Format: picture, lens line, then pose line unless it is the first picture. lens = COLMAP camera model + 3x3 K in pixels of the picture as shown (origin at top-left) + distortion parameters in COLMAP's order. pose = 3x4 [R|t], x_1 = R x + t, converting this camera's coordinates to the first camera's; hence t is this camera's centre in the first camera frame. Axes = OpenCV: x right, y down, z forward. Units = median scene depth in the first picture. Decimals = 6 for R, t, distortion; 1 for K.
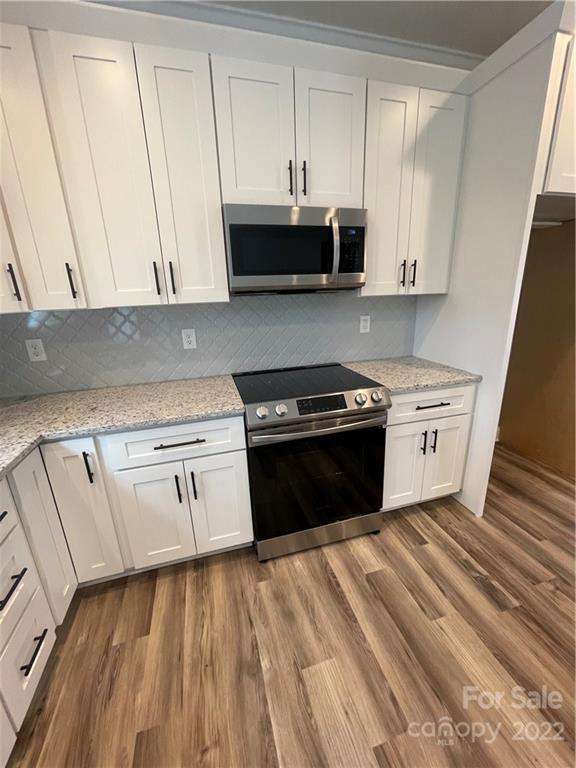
lens RADIAL K [[310.7, 0, 288.2], [0, 310.7, 380.9], [0, 0, 1]] dist [0.001431, 0.000479]
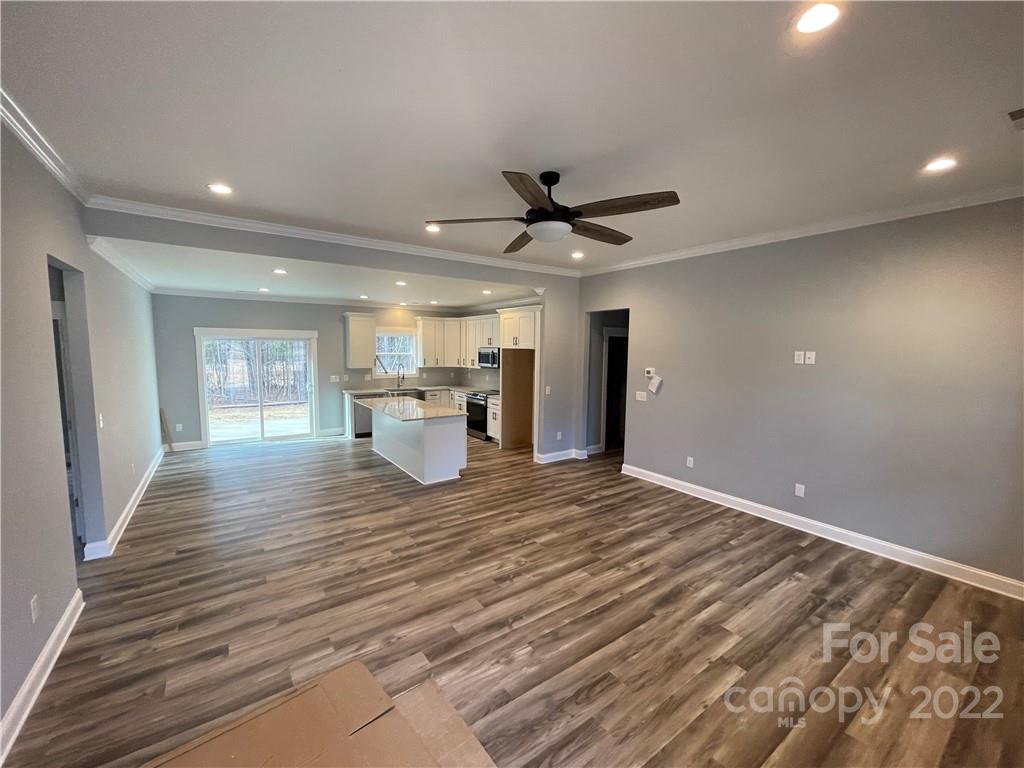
lens RADIAL K [[414.3, 0, 512.0], [0, 414.3, 384.0], [0, 0, 1]] dist [0.001431, 0.000479]
pose [[0.326000, 0.118660, -0.937893, 5.317949], [-0.282816, 0.958898, 0.023014, -0.322841], [0.902075, 0.257748, 0.346160, -0.475872]]
